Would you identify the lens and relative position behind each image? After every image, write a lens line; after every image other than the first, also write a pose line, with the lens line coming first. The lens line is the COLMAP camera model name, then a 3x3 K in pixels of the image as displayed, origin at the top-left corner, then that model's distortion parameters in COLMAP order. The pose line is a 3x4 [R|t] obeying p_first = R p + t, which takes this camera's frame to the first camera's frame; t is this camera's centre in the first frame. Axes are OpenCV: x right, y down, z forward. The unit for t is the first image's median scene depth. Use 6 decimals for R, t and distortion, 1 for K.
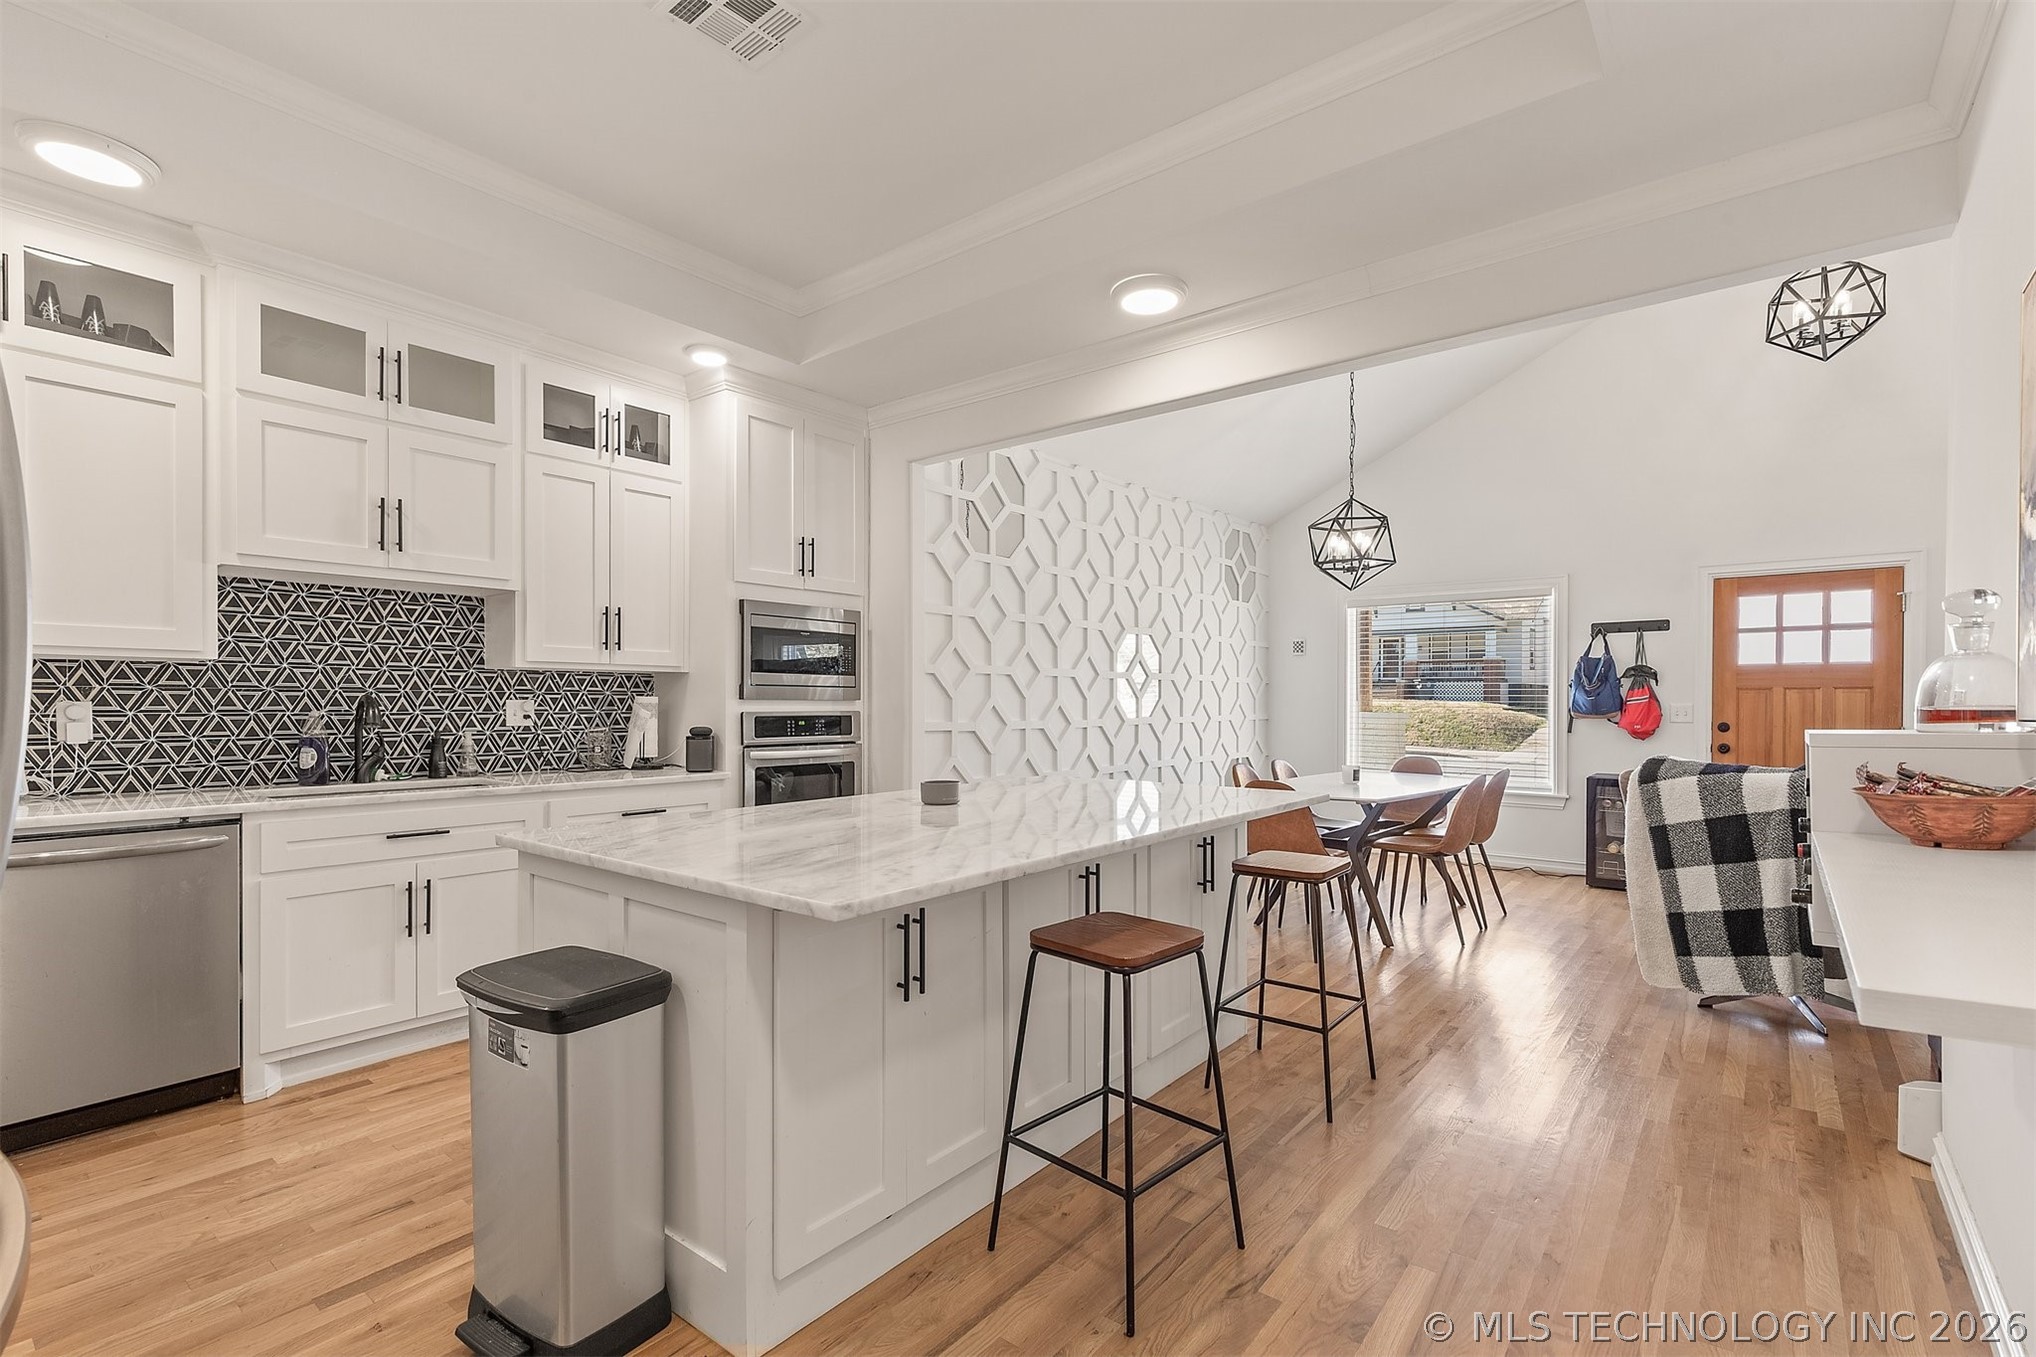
lens RADIAL K [[916.8, 0, 1043.0], [0, 916.8, 702.4], [0, 0, 1]] dist [0.002409, 0.000027]
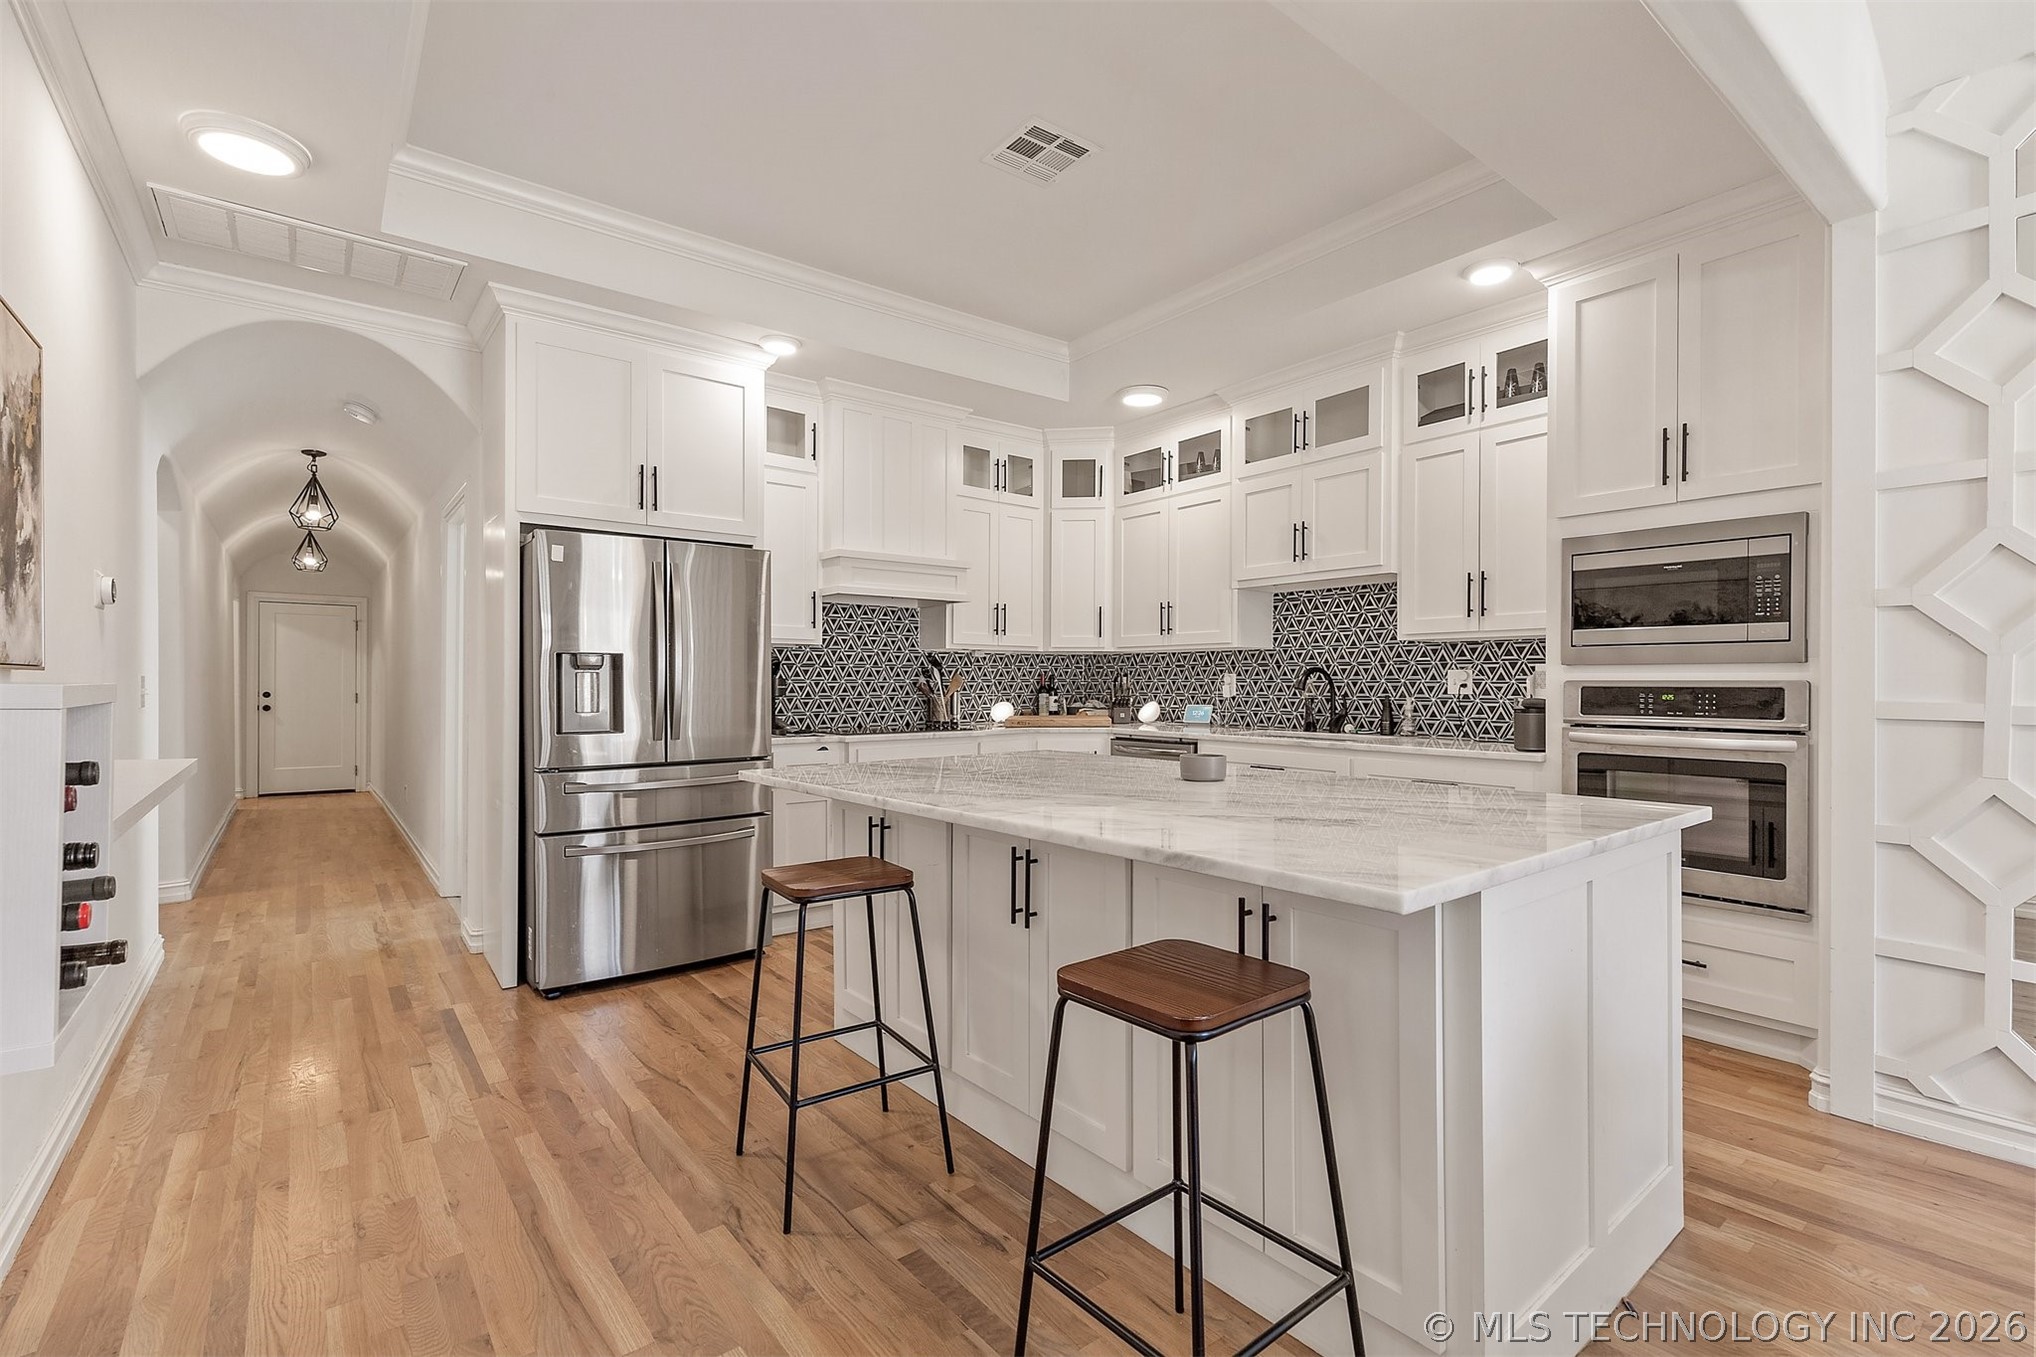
lens RADIAL K [[916.8, 0, 1042.0], [0, 916.8, 687.7], [0, 0, 1]] dist [0.002409, 0.000027]
pose [[-0.224505, 0.002874, -0.974469, 0.575156], [-0.000592, 0.999995, 0.003085, 0.015257], [0.974473, 0.001270, -0.224503, 0.770075]]
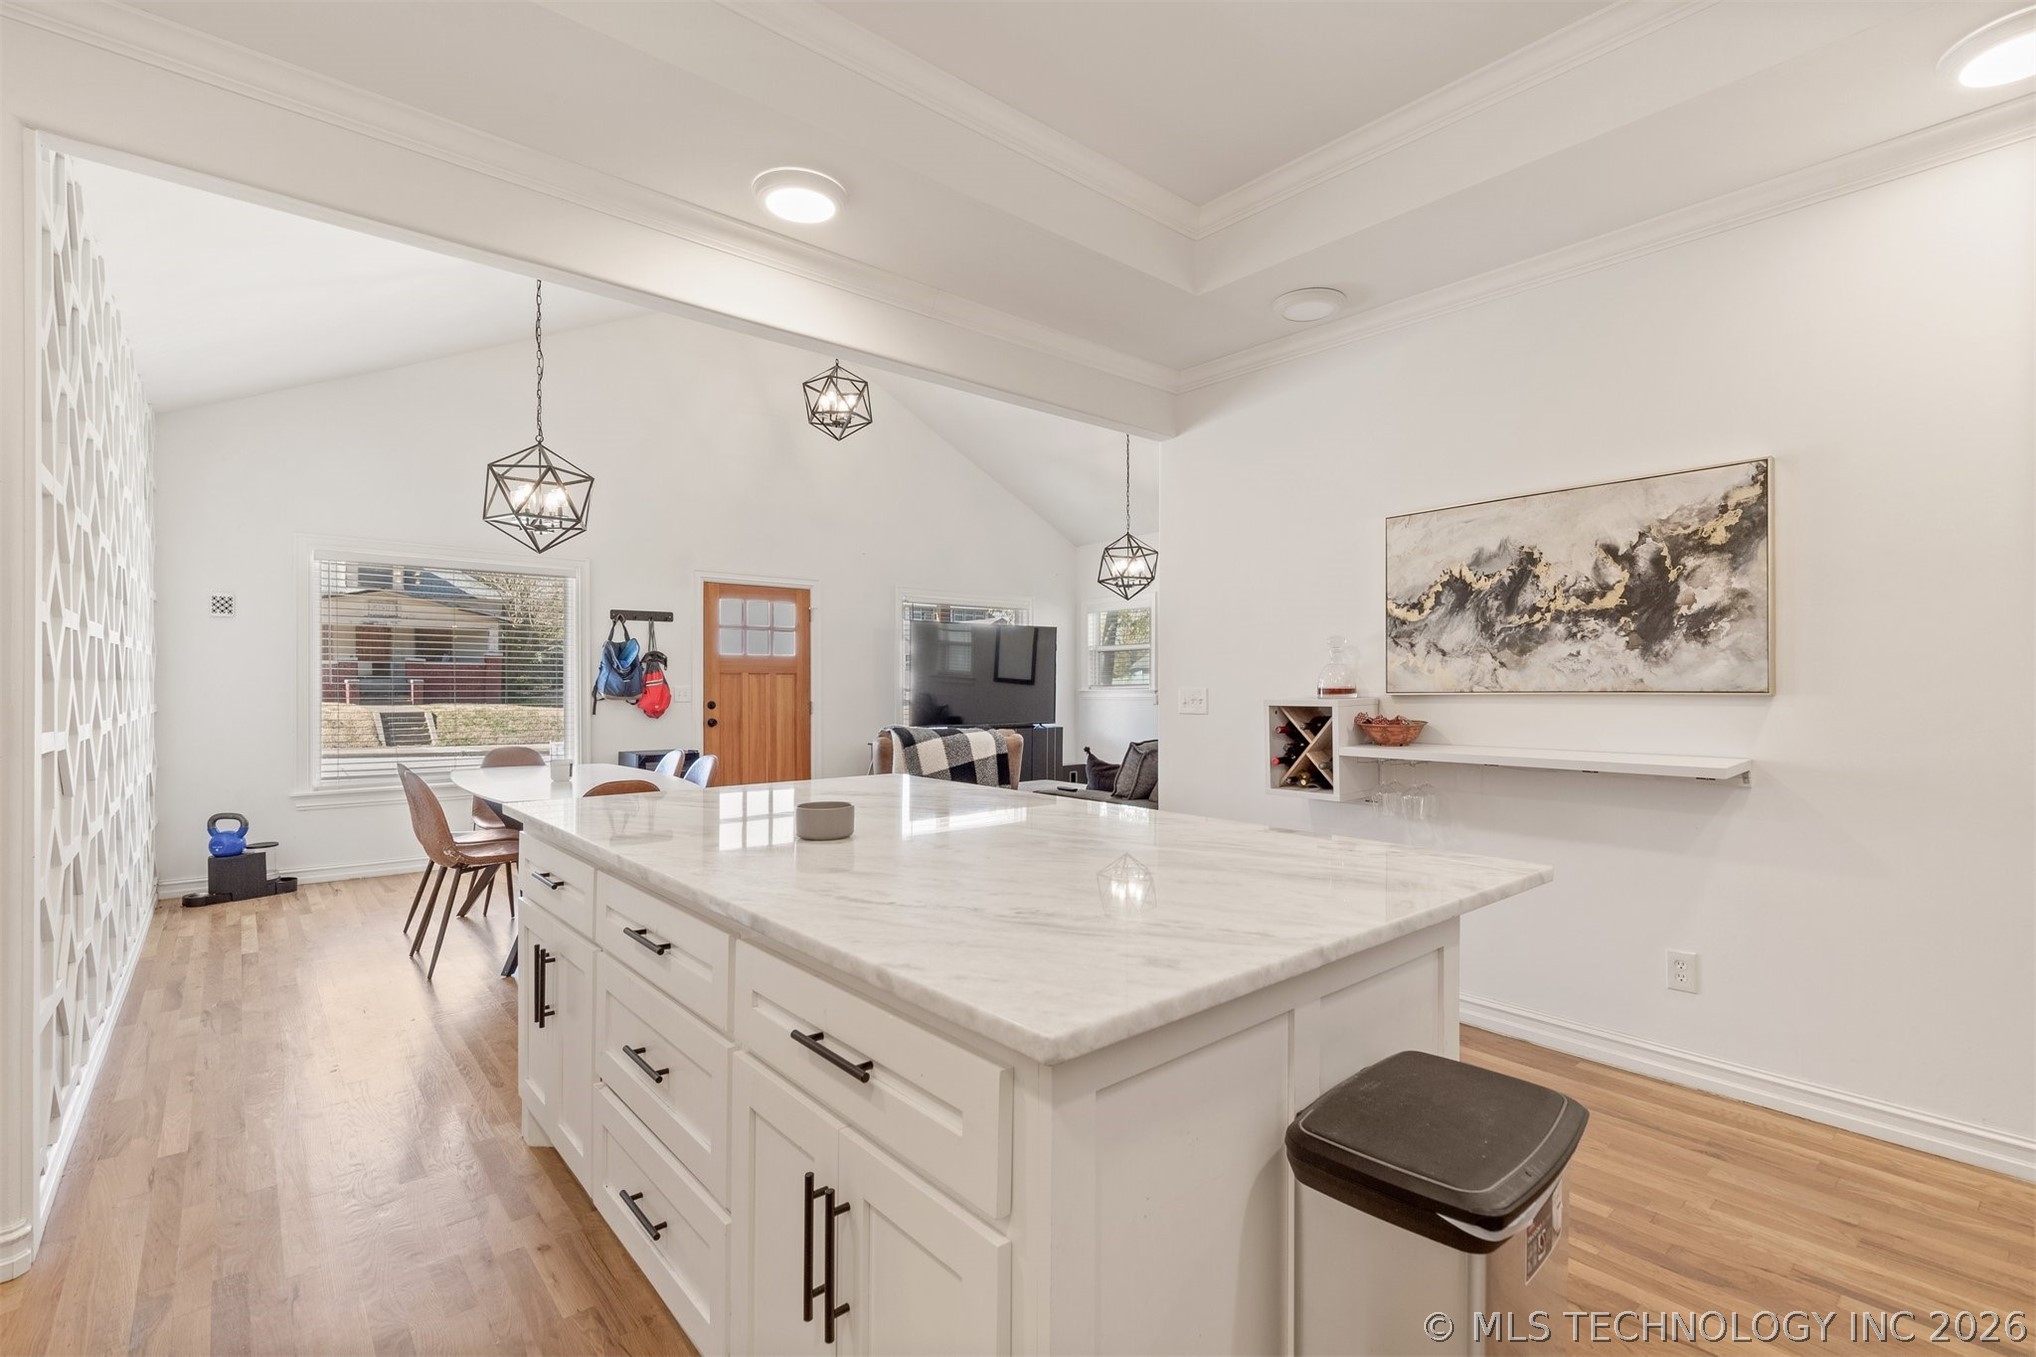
lens RADIAL K [[916.8, 0, 1044.1], [0, 916.8, 681.5], [0, 0, 1]] dist [0.002409, 0.000027]
pose [[0.179879, 0.000411, 0.983689, -0.554600], [0.002138, 0.999997, -0.000809, -0.003429], [-0.983686, 0.002249, 0.179877, 0.530109]]
